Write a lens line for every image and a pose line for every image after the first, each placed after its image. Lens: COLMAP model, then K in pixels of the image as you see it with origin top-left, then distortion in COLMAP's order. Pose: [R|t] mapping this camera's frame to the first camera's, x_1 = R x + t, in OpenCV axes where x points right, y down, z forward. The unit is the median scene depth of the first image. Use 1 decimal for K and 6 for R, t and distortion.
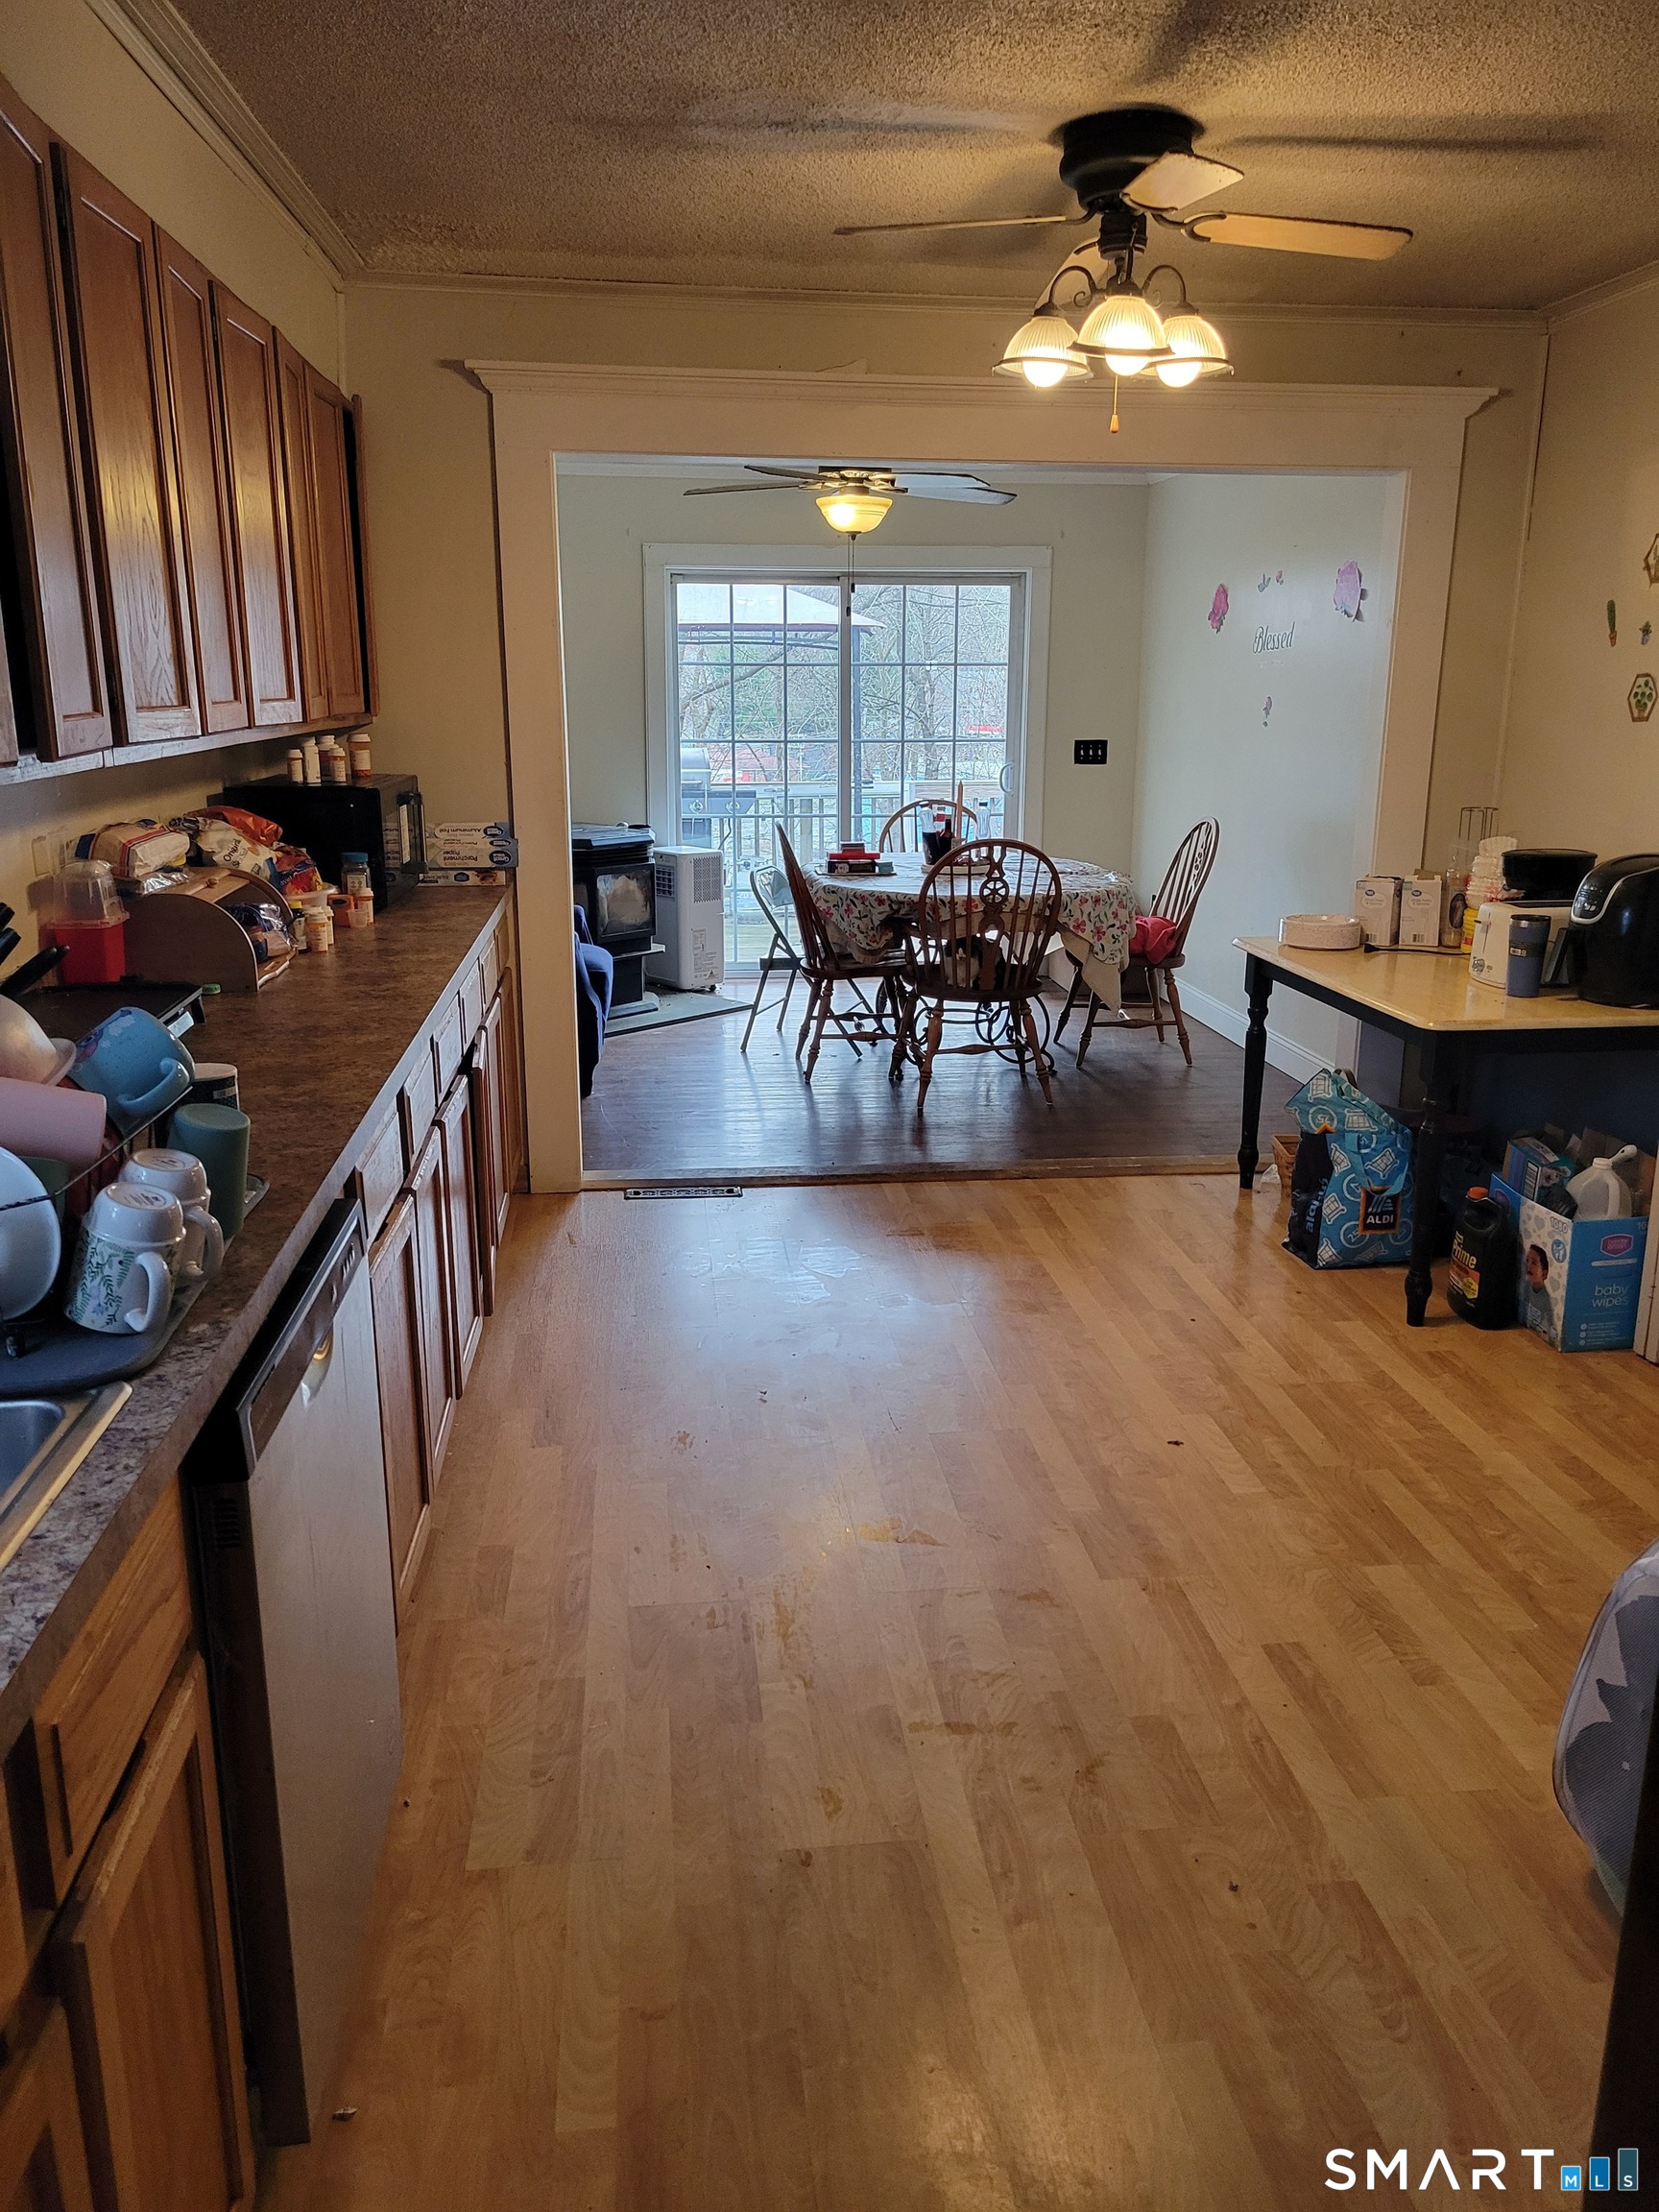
lens RADIAL K [[1631.3, 0, 874.9], [0, 1631.3, 1102.1], [0, 0, 1]] dist [0.067681, -0.048864]
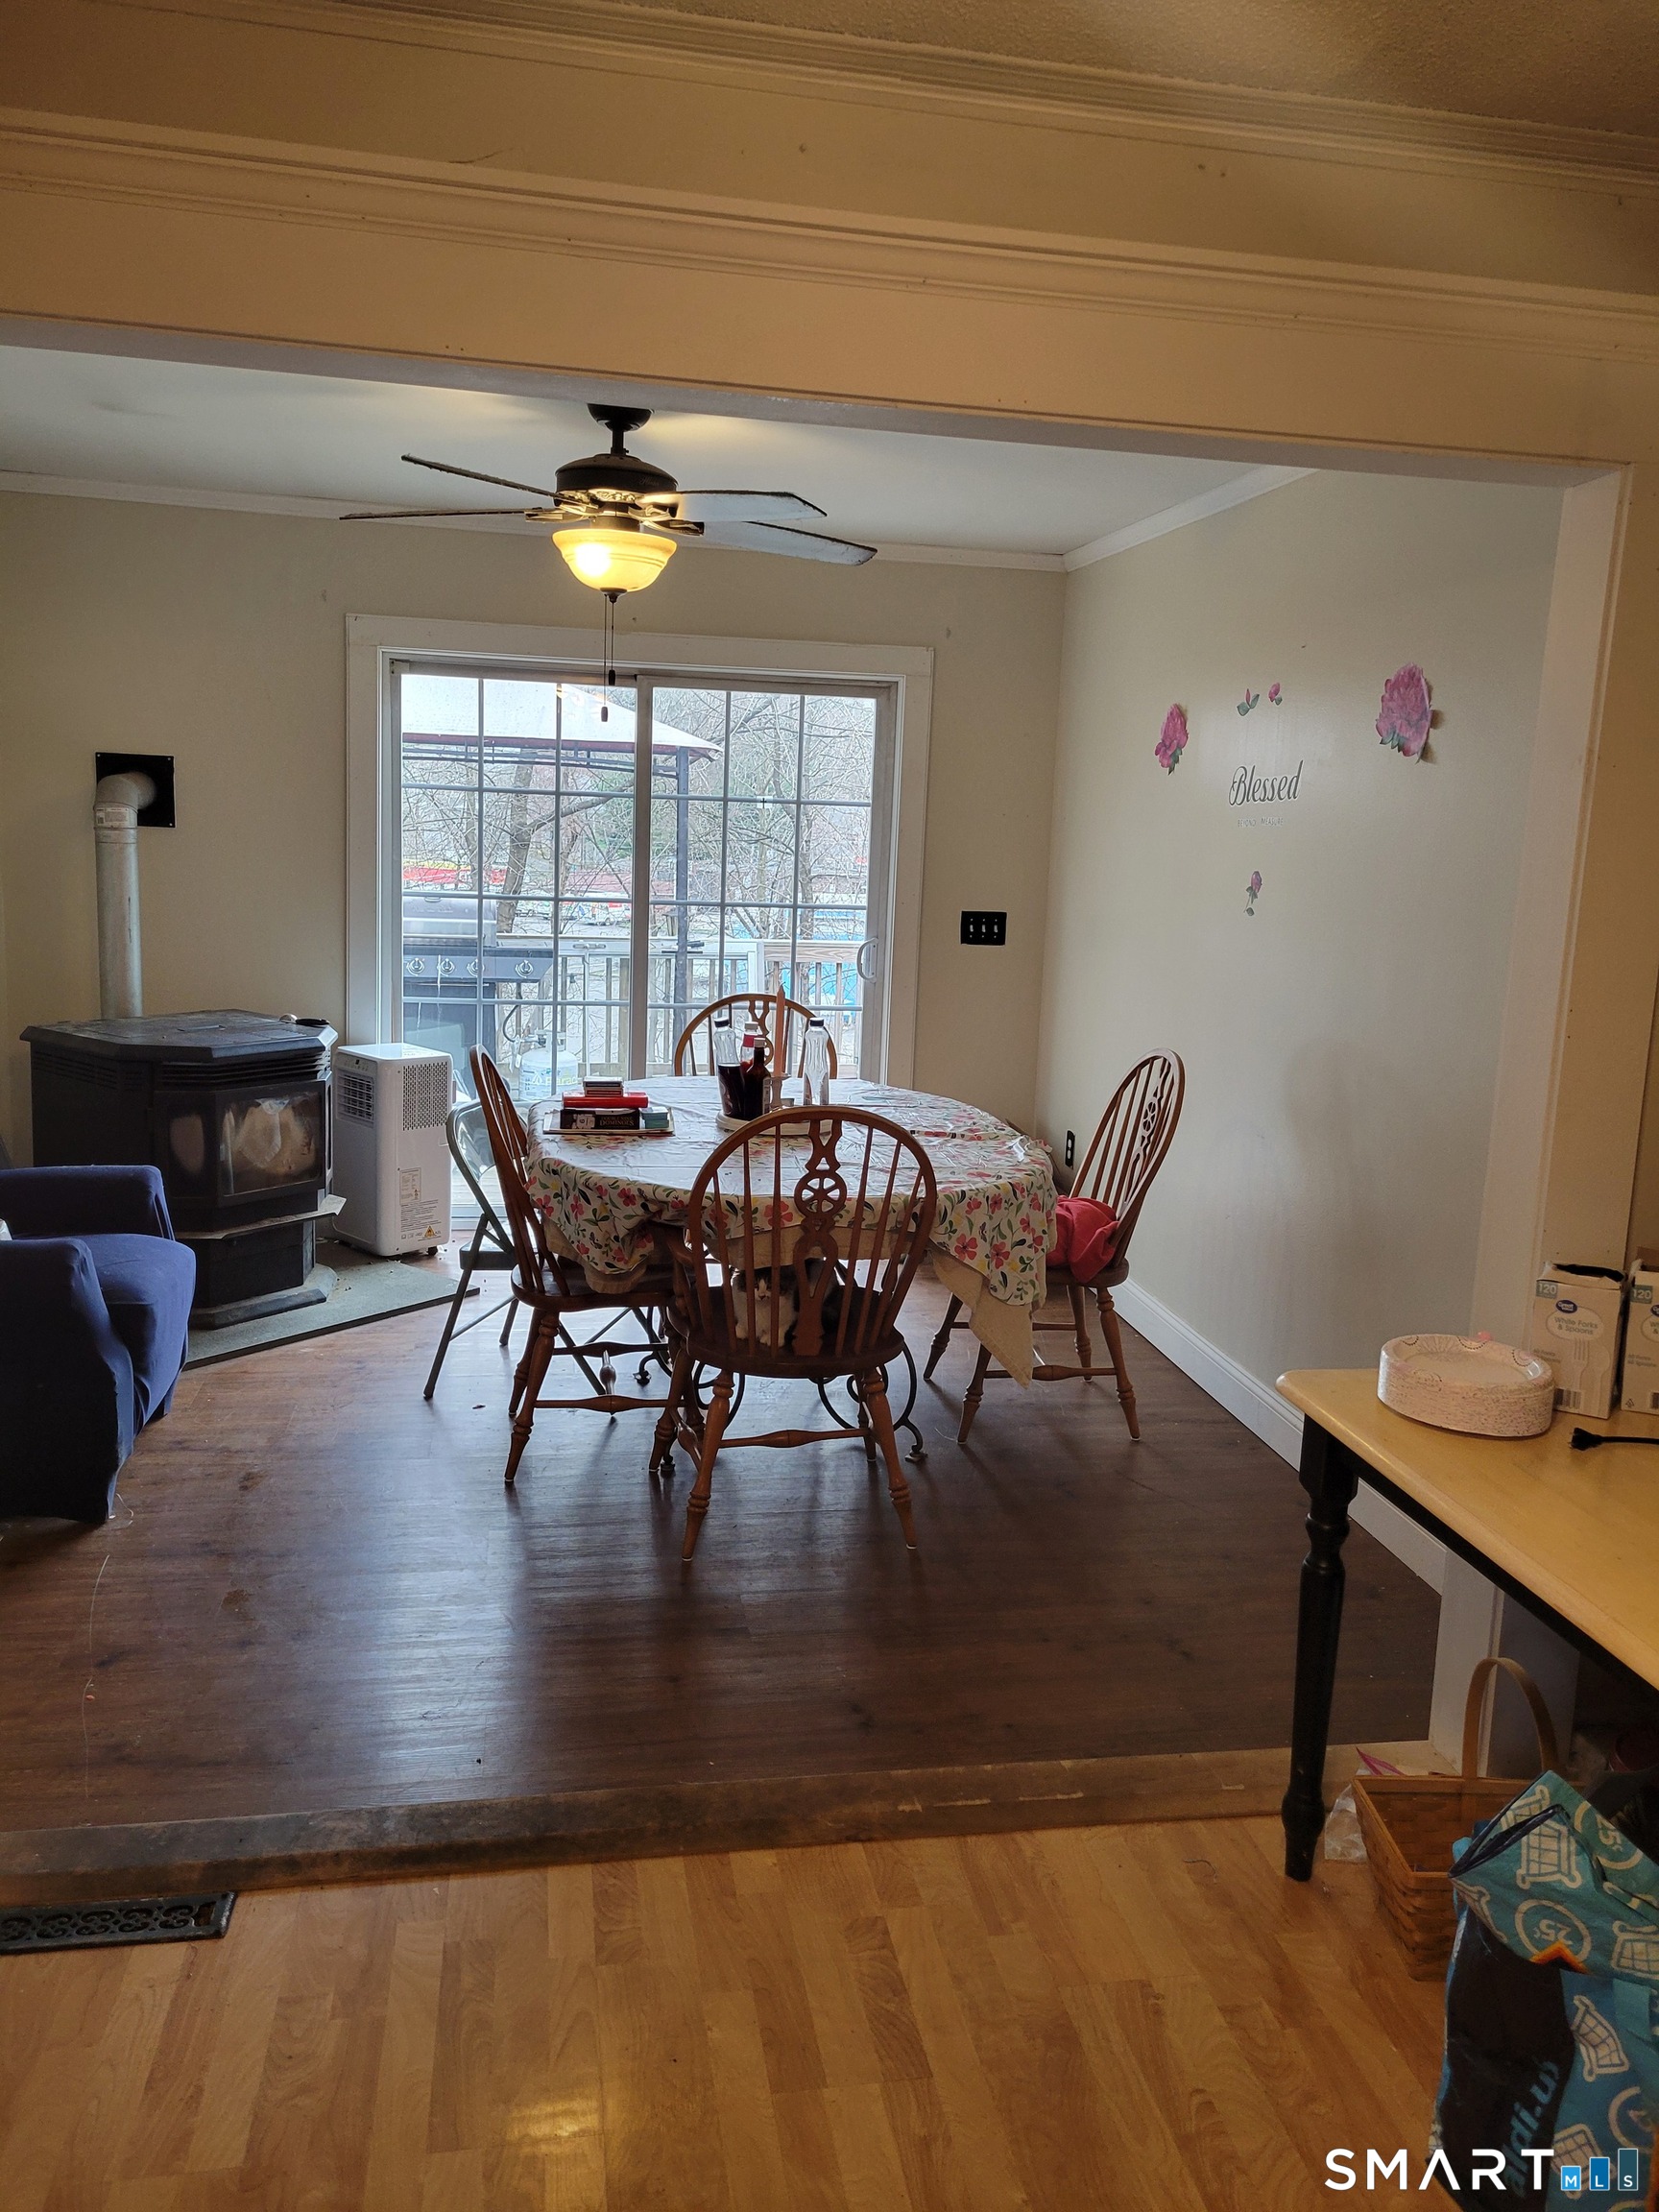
lens RADIAL K [[1631.3, 0, 874.9], [0, 1631.3, 1102.1], [0, 0, 1]] dist [0.067681, -0.048864]
pose [[0.997247, 0.024269, 0.070061, 0.046454], [-0.018799, 0.996799, -0.077703, -0.106117], [-0.071722, 0.076172, 0.994512, 0.385321]]
